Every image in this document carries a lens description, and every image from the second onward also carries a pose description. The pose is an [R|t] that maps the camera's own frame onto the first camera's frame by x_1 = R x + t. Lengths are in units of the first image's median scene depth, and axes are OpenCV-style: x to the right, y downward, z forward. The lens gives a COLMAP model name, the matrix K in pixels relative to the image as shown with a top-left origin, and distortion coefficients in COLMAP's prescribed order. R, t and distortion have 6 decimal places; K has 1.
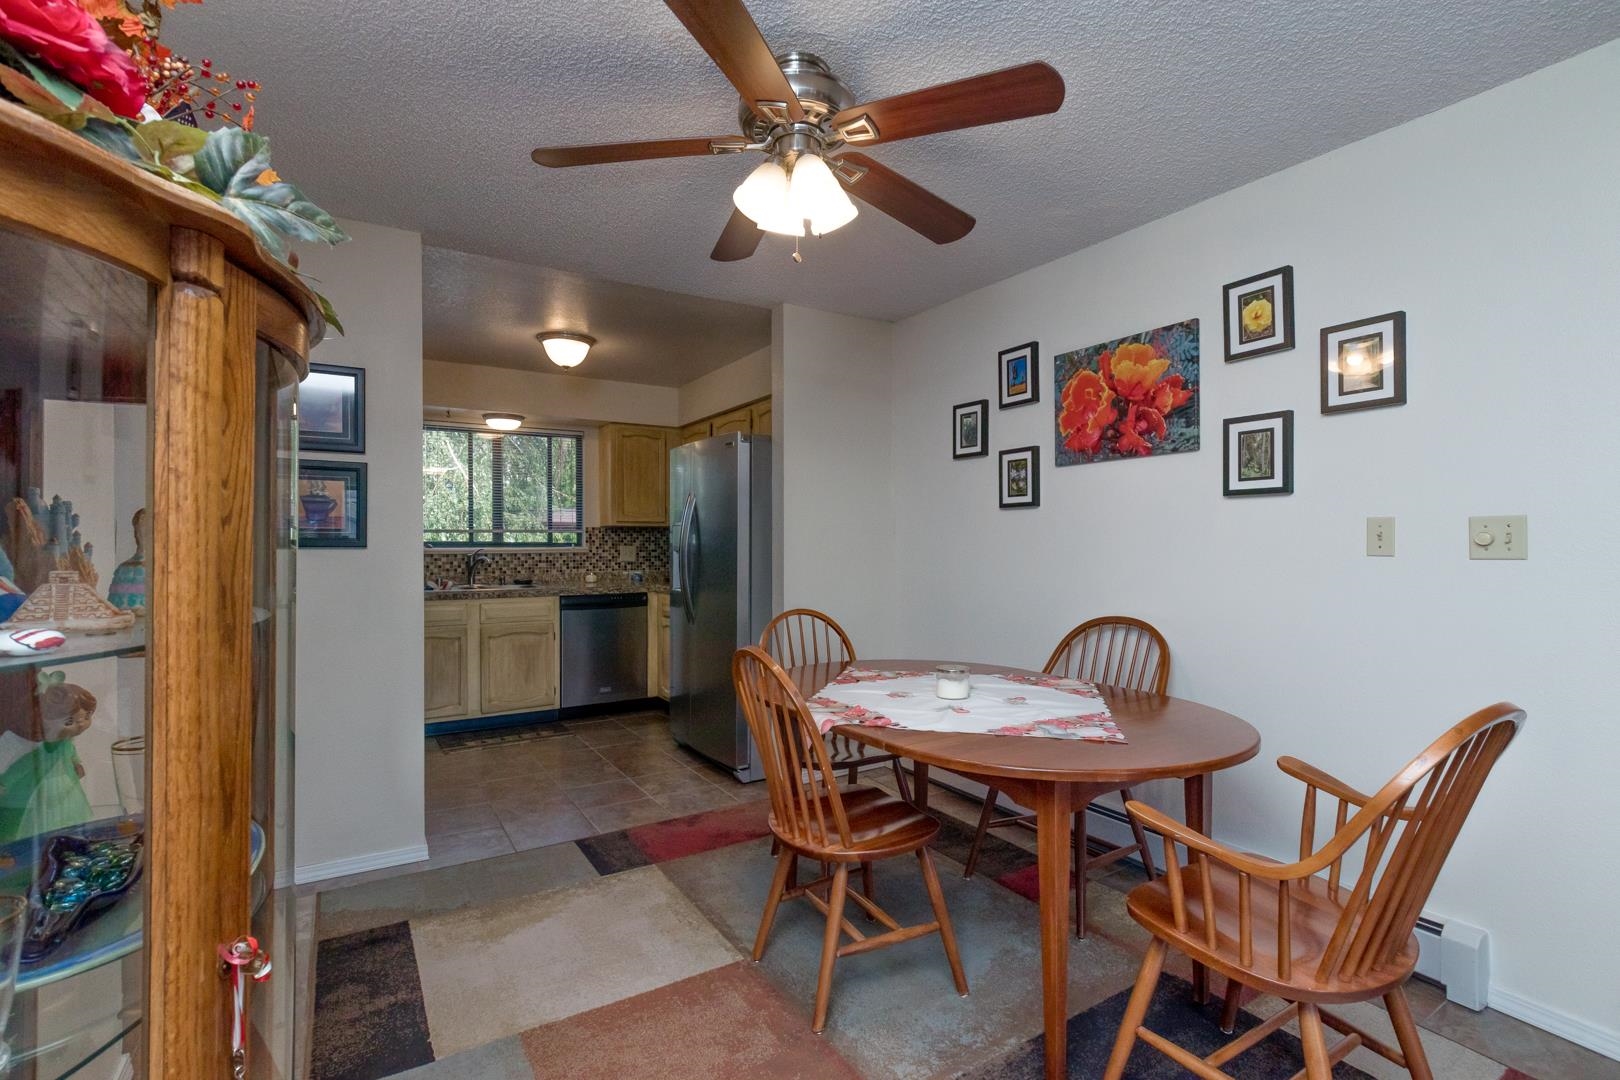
lens RADIAL K [[758.4, 0, 803.1], [0, 758.4, 538.4], [0, 0, 1]] dist [-0.003825, 0.001832]
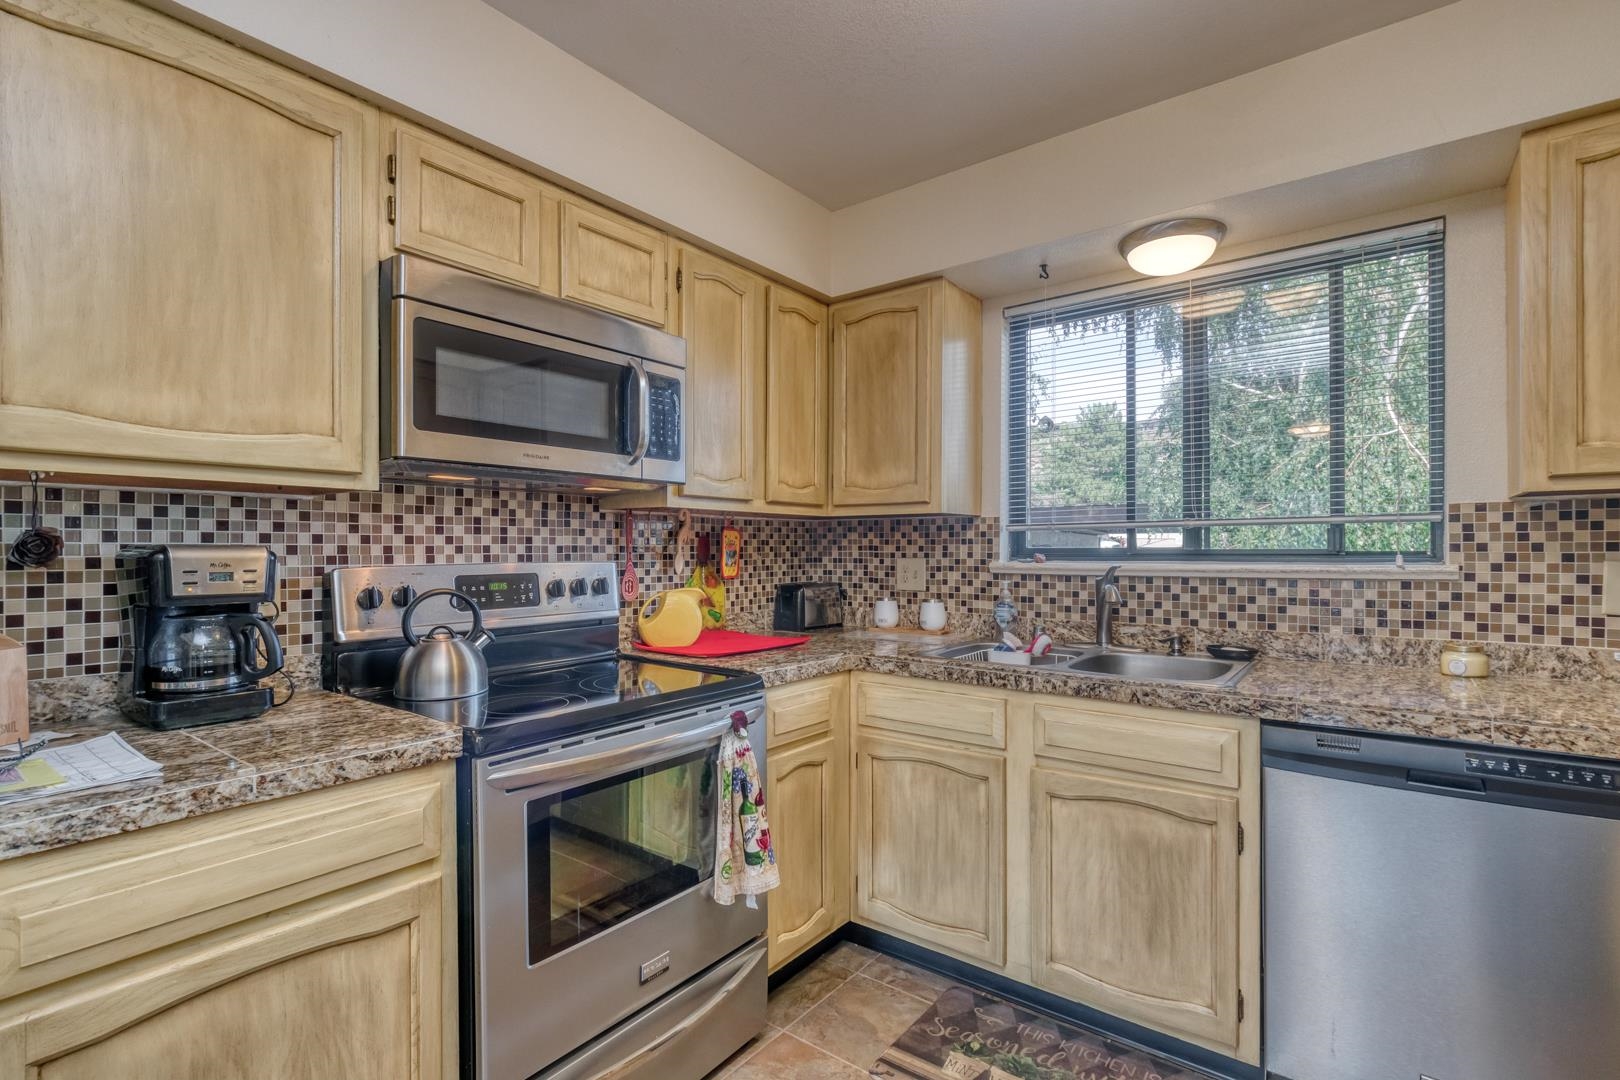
lens RADIAL K [[758.4, 0, 812.9], [0, 758.4, 555.7], [0, 0, 1]] dist [-0.003825, 0.001832]
pose [[0.350338, 0.010934, -0.936559, -0.079135], [0.009338, 0.999841, 0.015166, 0.000293], [0.936577, -0.014059, 0.350181, 0.636749]]
